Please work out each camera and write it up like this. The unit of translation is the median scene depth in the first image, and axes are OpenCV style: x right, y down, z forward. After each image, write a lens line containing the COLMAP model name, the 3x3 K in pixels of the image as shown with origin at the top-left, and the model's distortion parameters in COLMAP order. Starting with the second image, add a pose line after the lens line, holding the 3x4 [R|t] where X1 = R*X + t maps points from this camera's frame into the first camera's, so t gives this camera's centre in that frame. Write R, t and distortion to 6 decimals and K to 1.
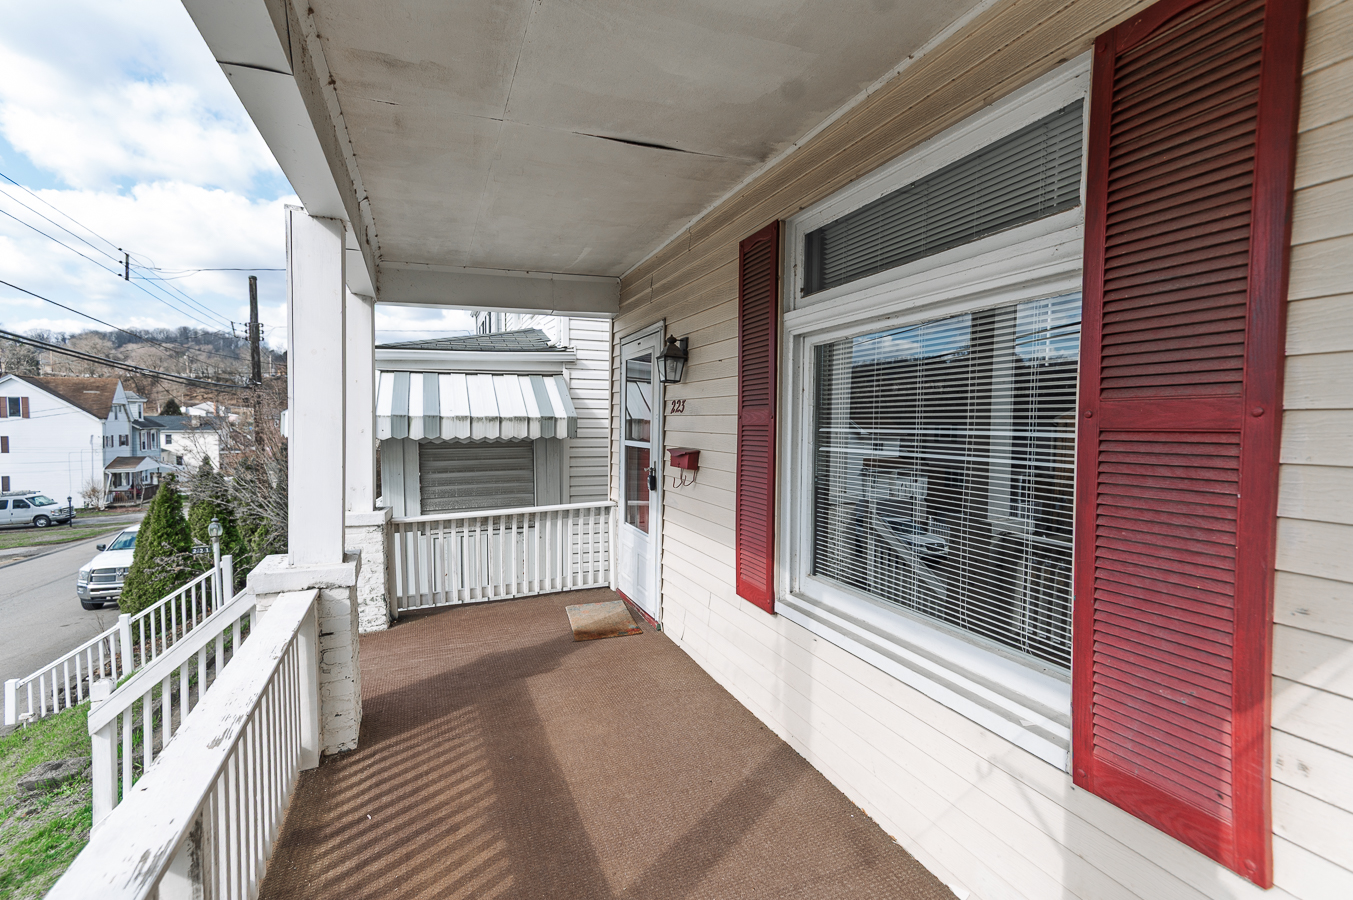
lens RADIAL K [[619.1, 0, 673.7], [0, 619.1, 448.8], [0, 0, 1]] dist [0.048873, -0.015290]
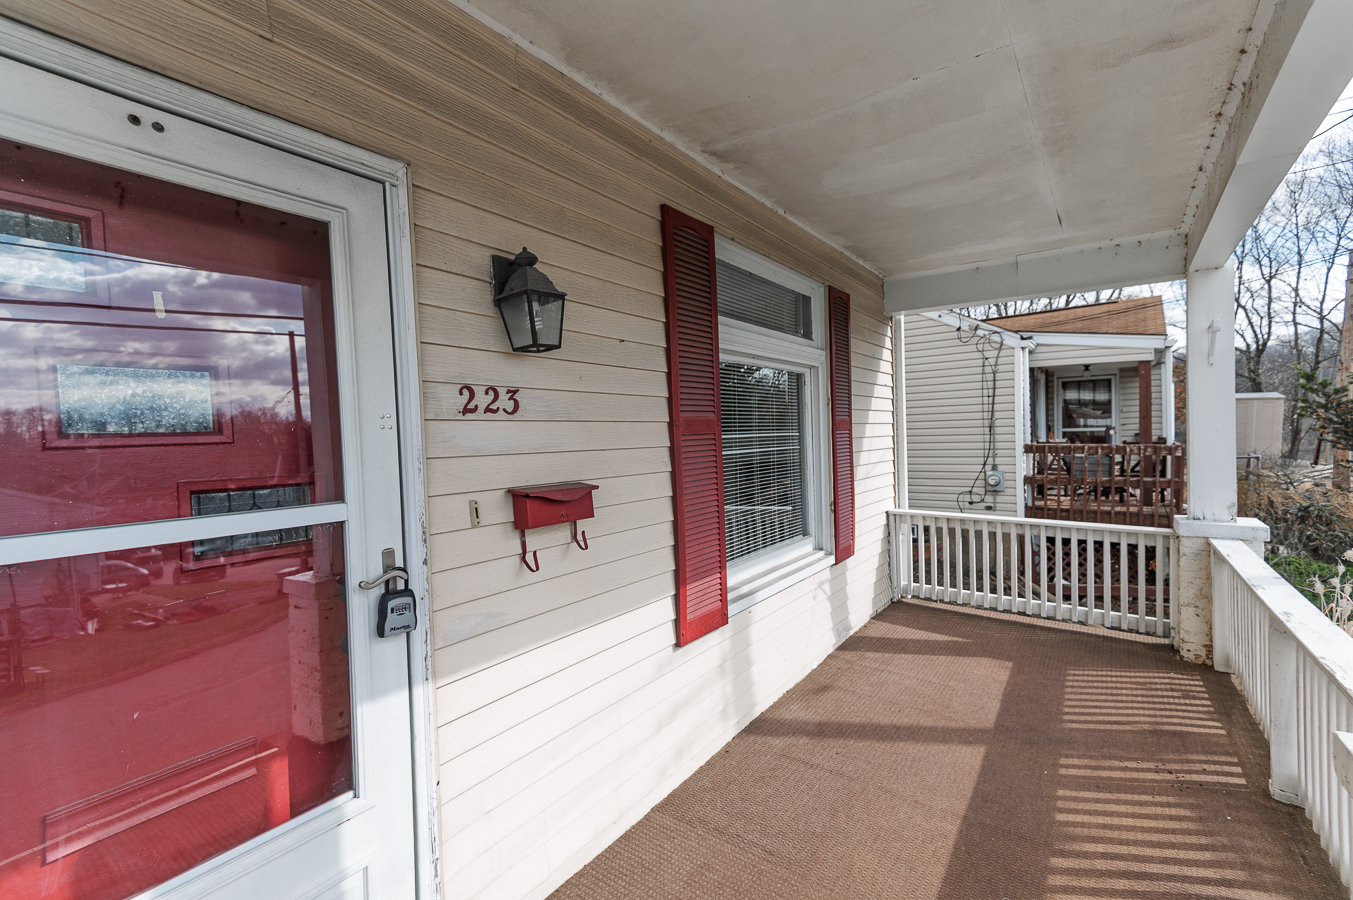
lens RADIAL K [[619.1, 0, 673.7], [0, 619.1, 448.8], [0, 0, 1]] dist [0.048873, -0.015290]
pose [[-0.547448, -0.002484, 0.836836, -0.614015], [0.068137, 0.996543, 0.047532, -0.061844], [-0.834061, 0.083040, -0.545386, 1.571460]]
